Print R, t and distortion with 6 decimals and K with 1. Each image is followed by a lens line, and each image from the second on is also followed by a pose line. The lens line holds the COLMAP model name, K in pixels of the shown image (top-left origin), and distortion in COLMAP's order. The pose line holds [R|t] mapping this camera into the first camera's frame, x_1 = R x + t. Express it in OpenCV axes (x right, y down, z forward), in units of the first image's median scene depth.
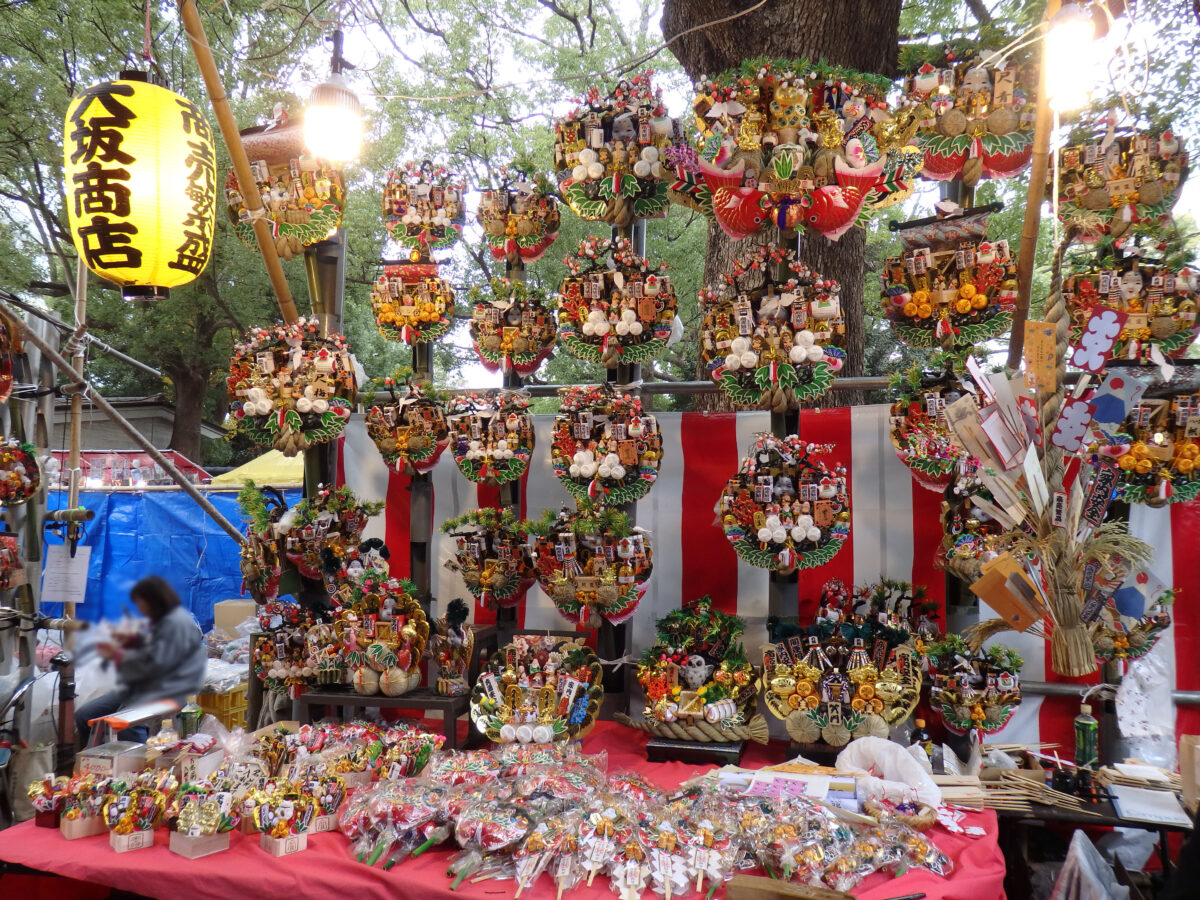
lens RADIAL K [[893.4, 0, 600.0], [0, 893.4, 450.0], [0, 0, 1]] dist [-0.007802, -0.001896]
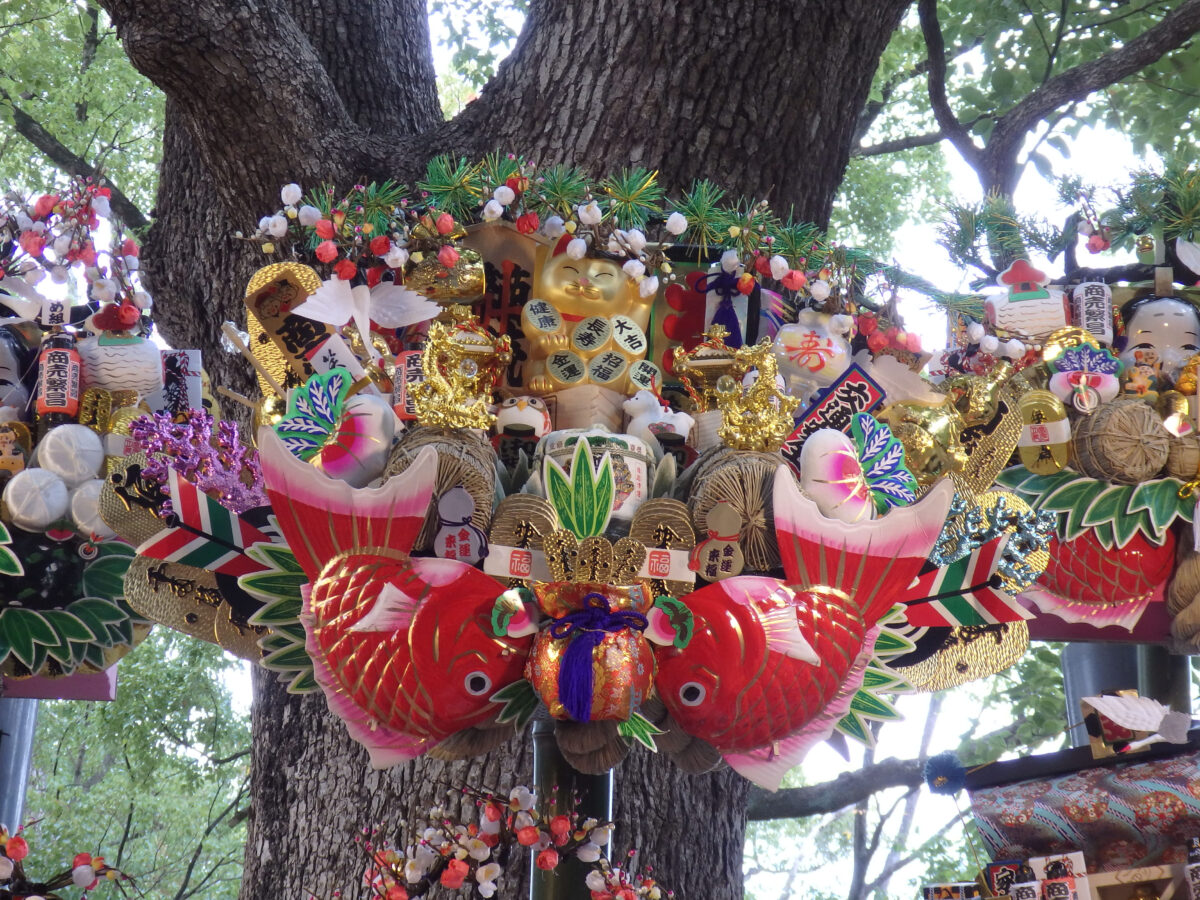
lens RADIAL K [[2399.0, 0, 600.0], [0, 2399.0, 450.0], [0, 0, 1]] dist [0.004501, -0.208936]
pose [[0.961720, 0.112347, 0.249946, 0.031229], [0.008678, 0.899153, -0.437548, -0.018496], [-0.273897, 0.422968, 0.863758, 0.367711]]
